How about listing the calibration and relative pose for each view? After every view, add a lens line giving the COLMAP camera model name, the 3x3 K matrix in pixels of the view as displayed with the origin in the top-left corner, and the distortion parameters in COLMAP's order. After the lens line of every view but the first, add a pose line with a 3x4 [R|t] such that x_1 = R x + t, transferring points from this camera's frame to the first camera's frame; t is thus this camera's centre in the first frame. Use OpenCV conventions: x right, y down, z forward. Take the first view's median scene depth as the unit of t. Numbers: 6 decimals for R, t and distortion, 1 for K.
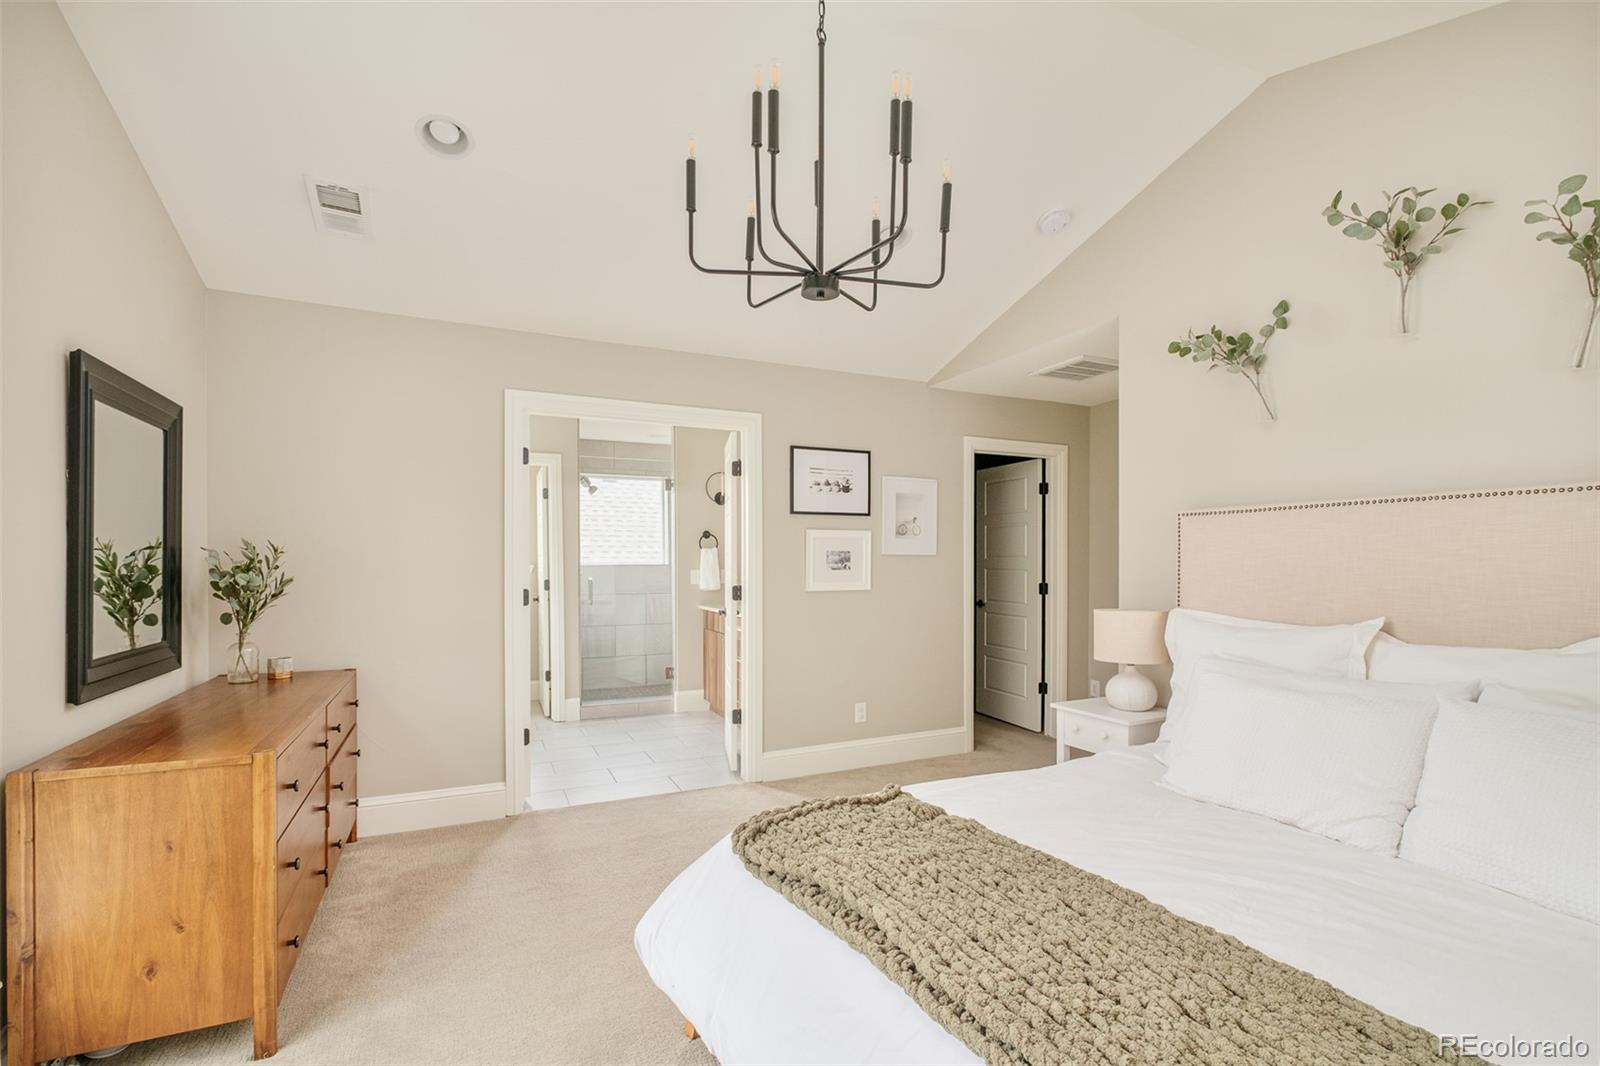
lens RADIAL K [[703.3, 0, 791.1], [0, 703.3, 542.5], [0, 0, 1]] dist [-0.000175, -0.000122]
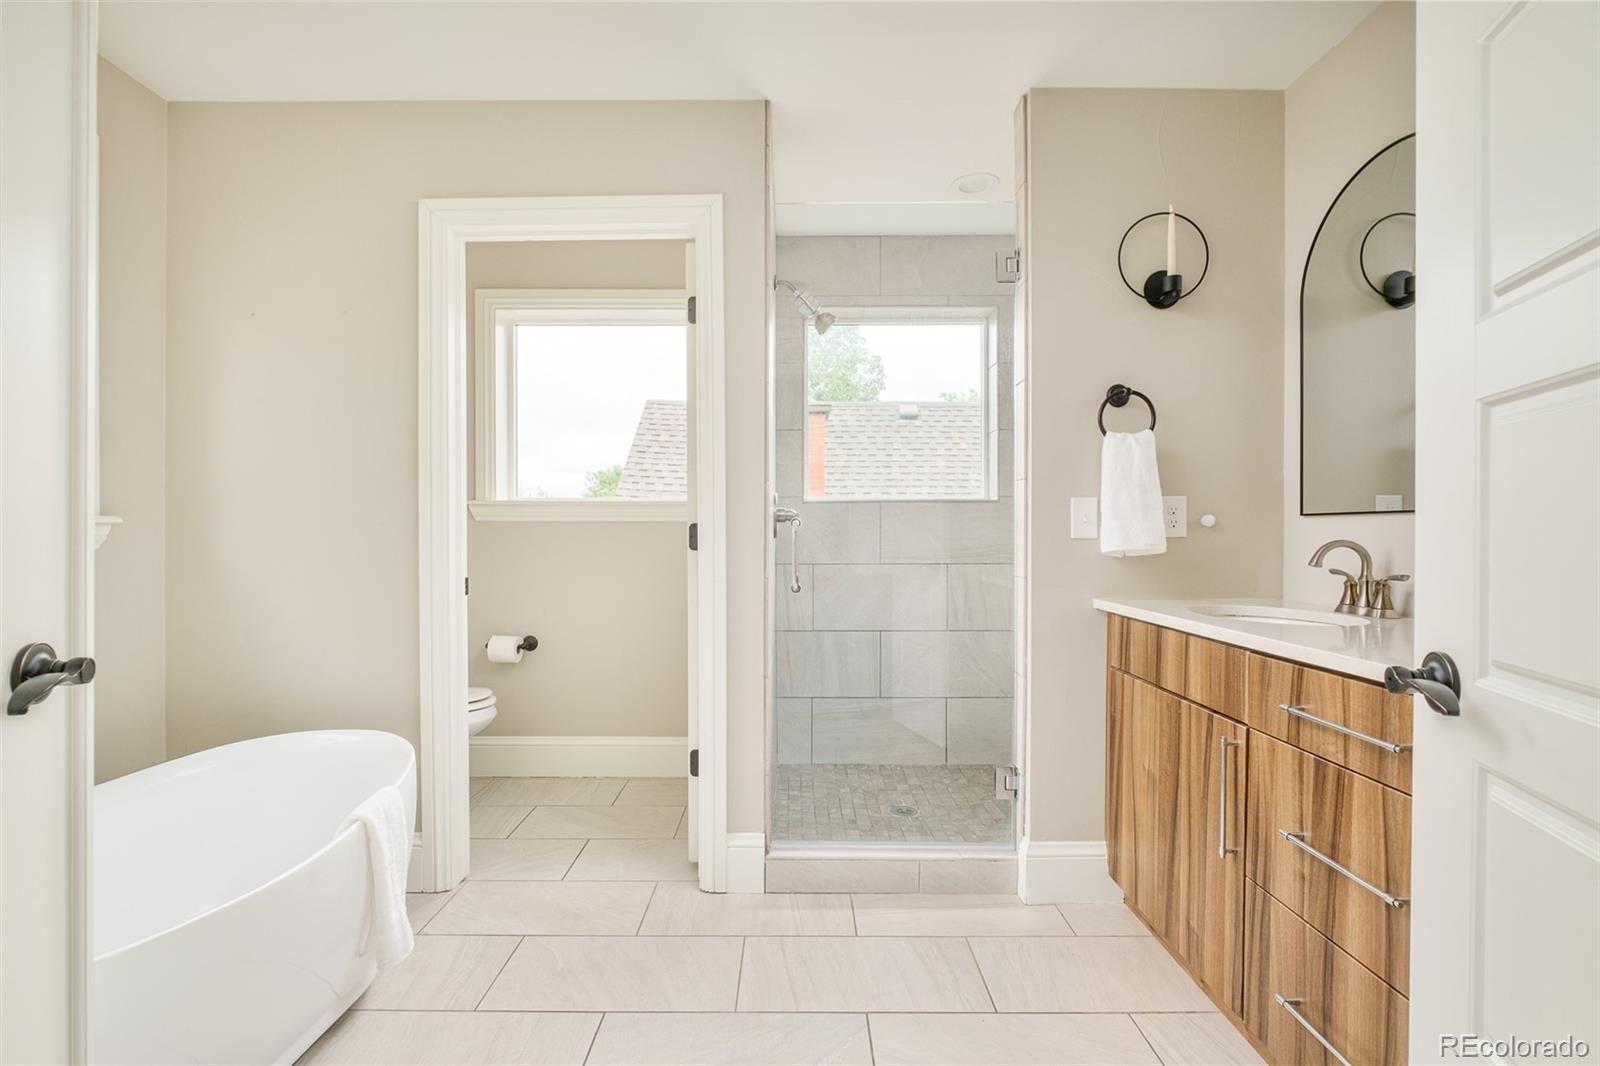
lens RADIAL K [[703.3, 0, 791.1], [0, 703.3, 542.5], [0, 0, 1]] dist [-0.000175, -0.000122]
pose [[0.906253, 0.011607, -0.422577, -0.119763], [0.005430, 0.999221, 0.039092, 0.047060], [0.422701, -0.037722, 0.905484, 0.618461]]
